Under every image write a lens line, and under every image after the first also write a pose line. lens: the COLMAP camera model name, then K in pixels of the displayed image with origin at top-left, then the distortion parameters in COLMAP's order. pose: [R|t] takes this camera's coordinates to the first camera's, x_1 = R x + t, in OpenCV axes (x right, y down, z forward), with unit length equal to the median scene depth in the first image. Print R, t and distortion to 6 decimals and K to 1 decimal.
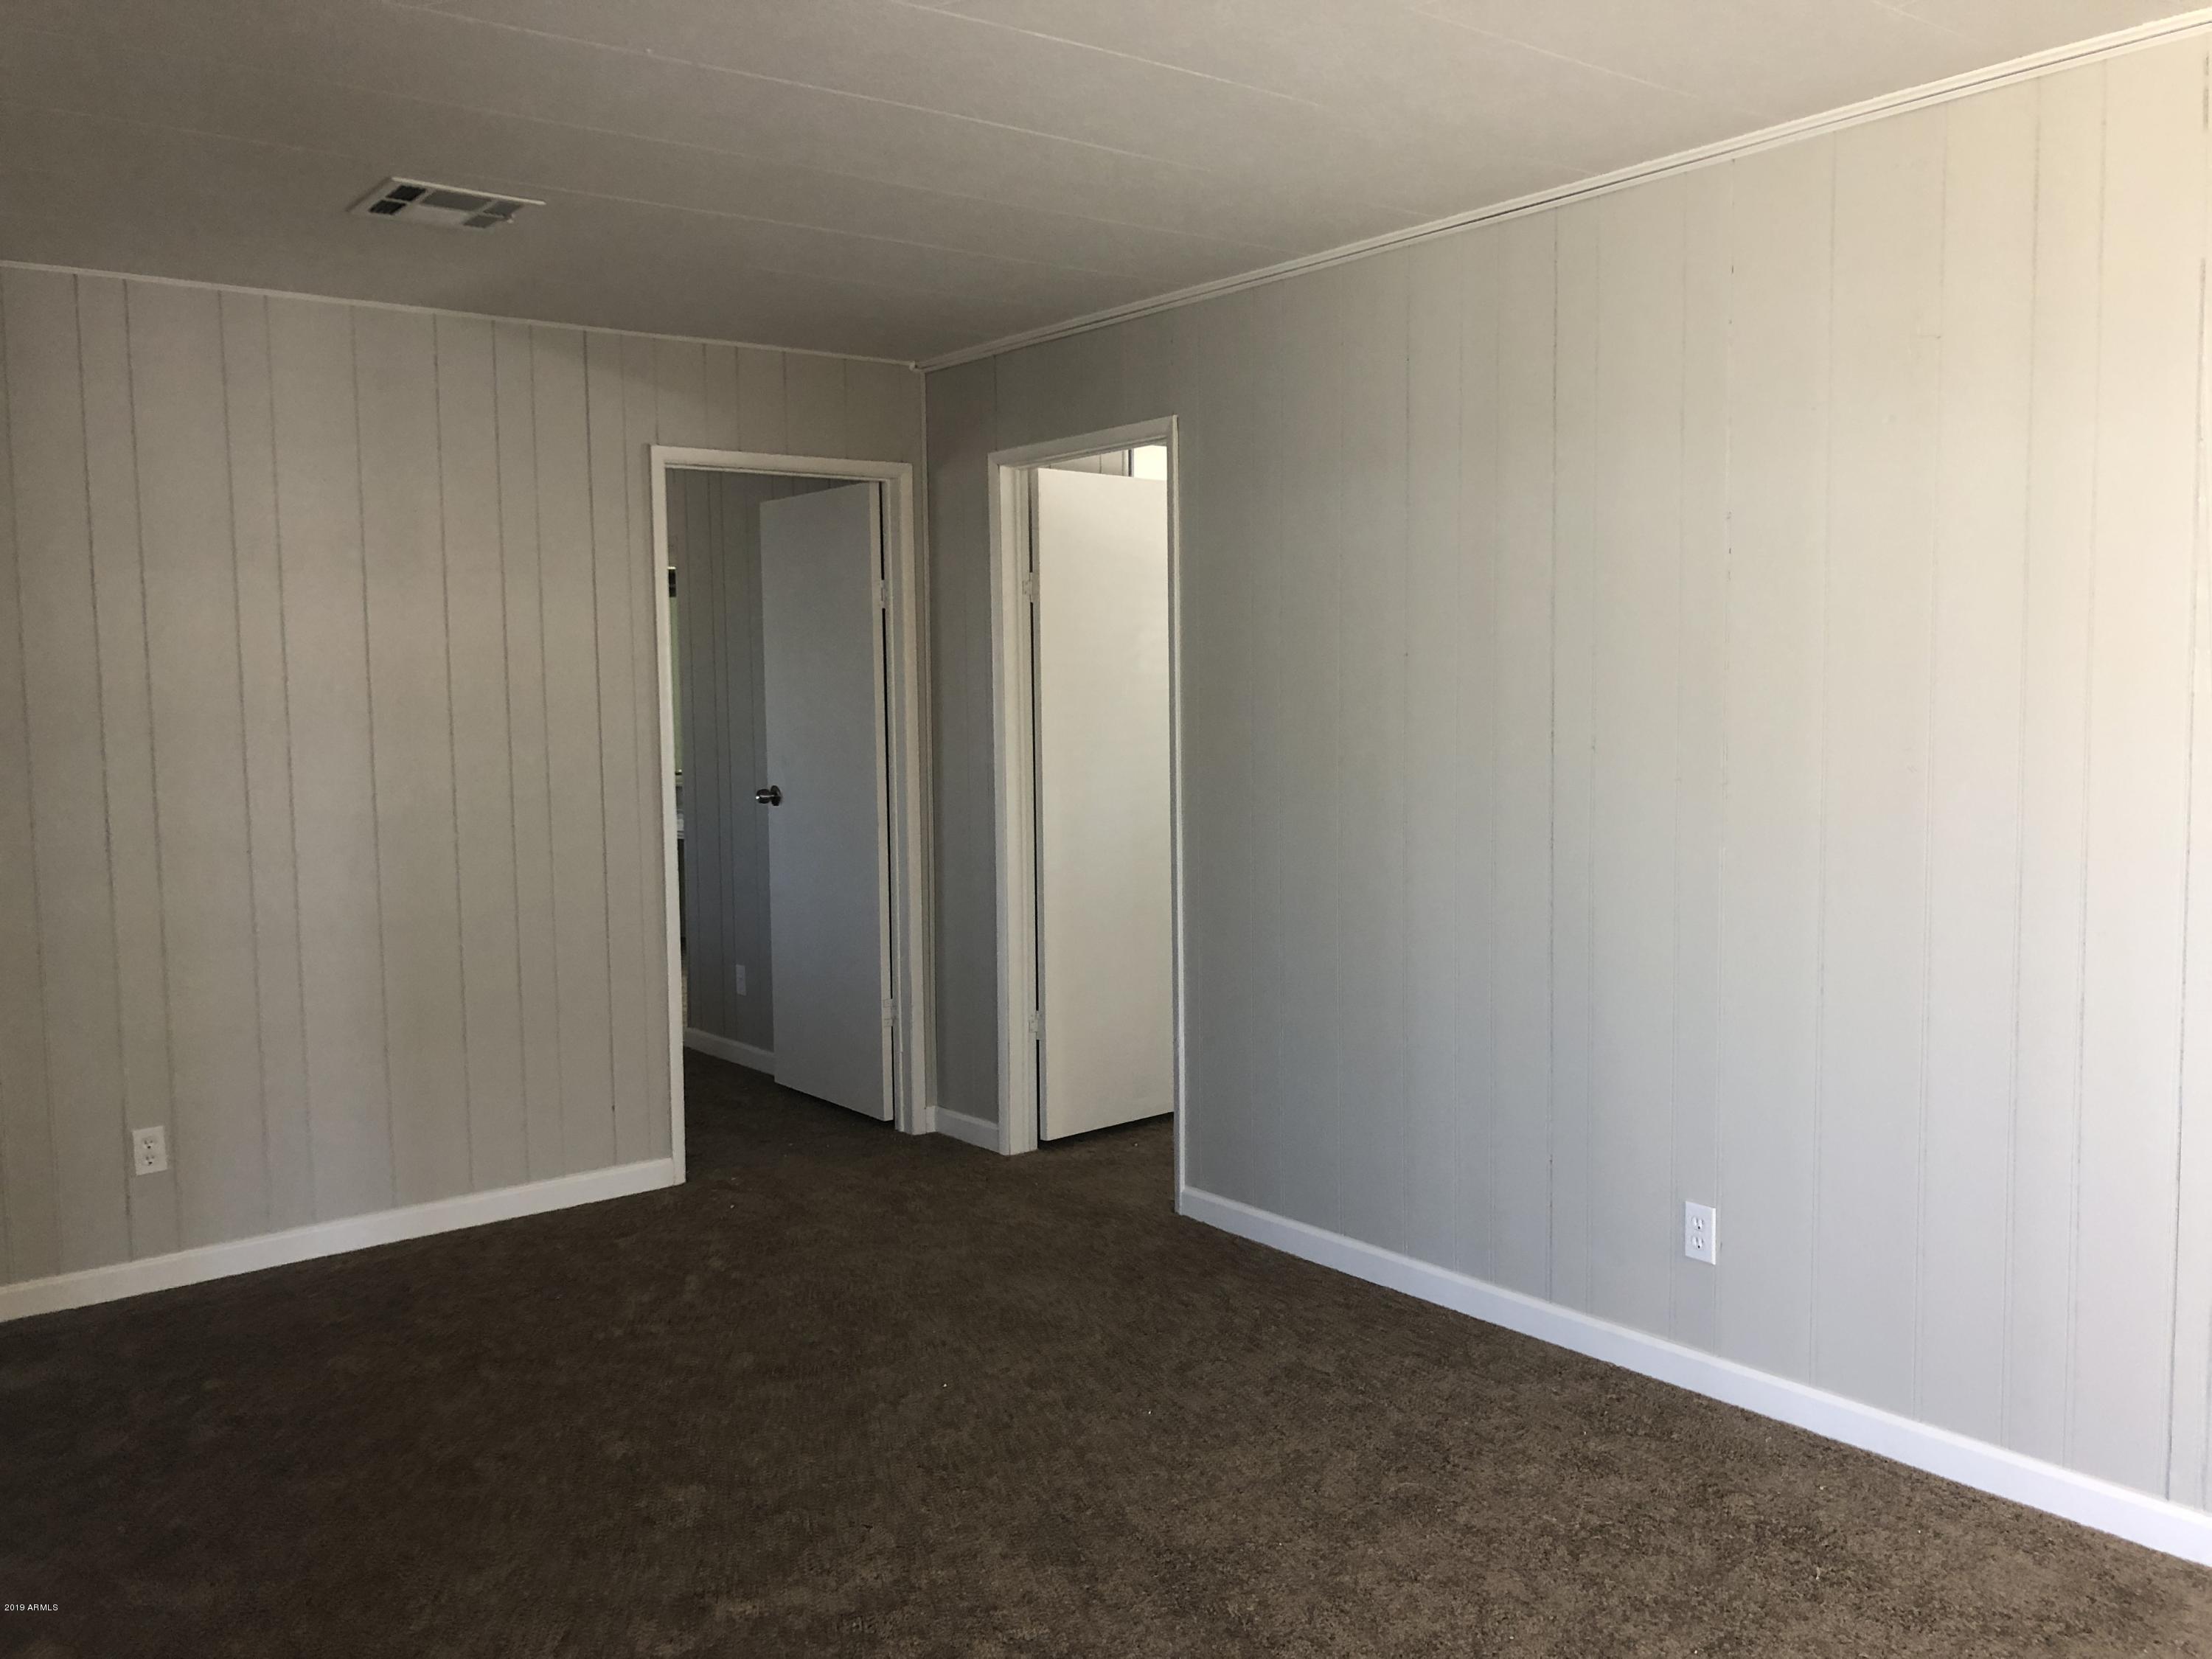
lens RADIAL K [[1828.3, 0, 1104.4], [0, 1828.3, 814.2], [0, 0, 1]] dist [0.017316, 0.001663]
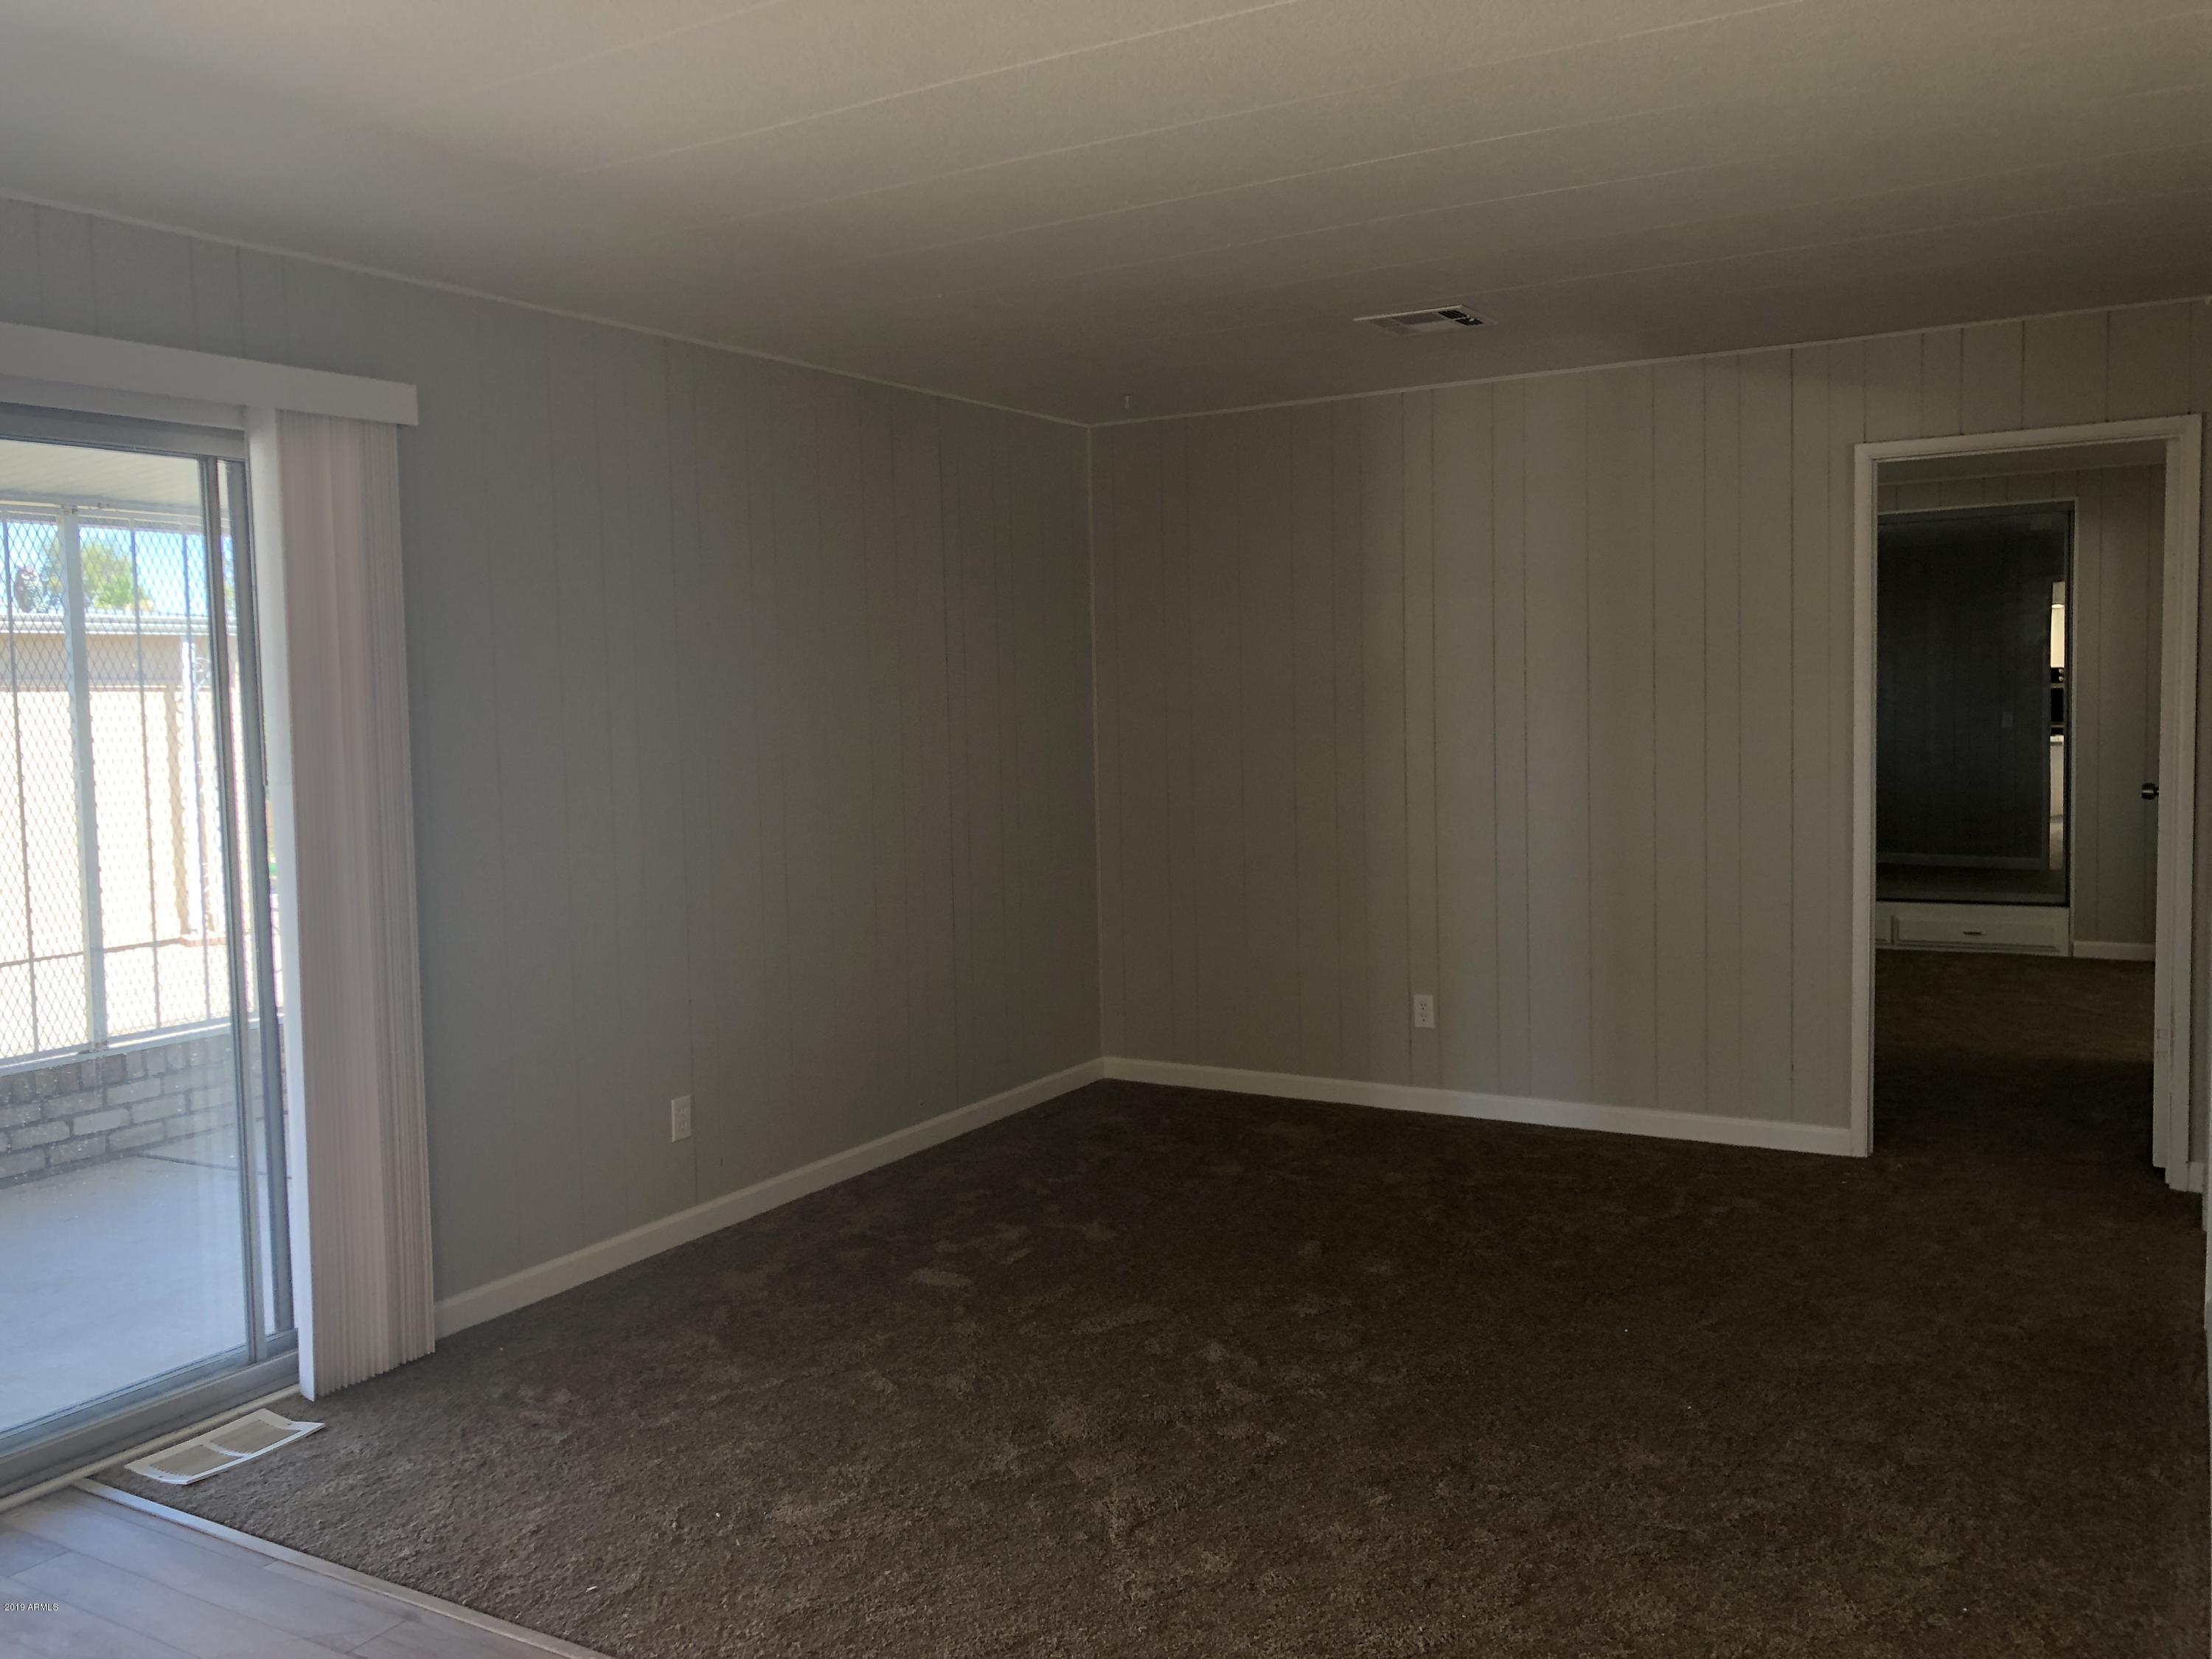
lens RADIAL K [[1828.3, 0, 1104.4], [0, 1828.3, 814.2], [0, 0, 1]] dist [0.017316, 0.001663]
pose [[0.369573, 0.075198, -0.926154, 0.595090], [-0.054415, 0.996761, 0.059217, -0.031400], [0.927607, 0.028512, 0.372468, 0.227608]]
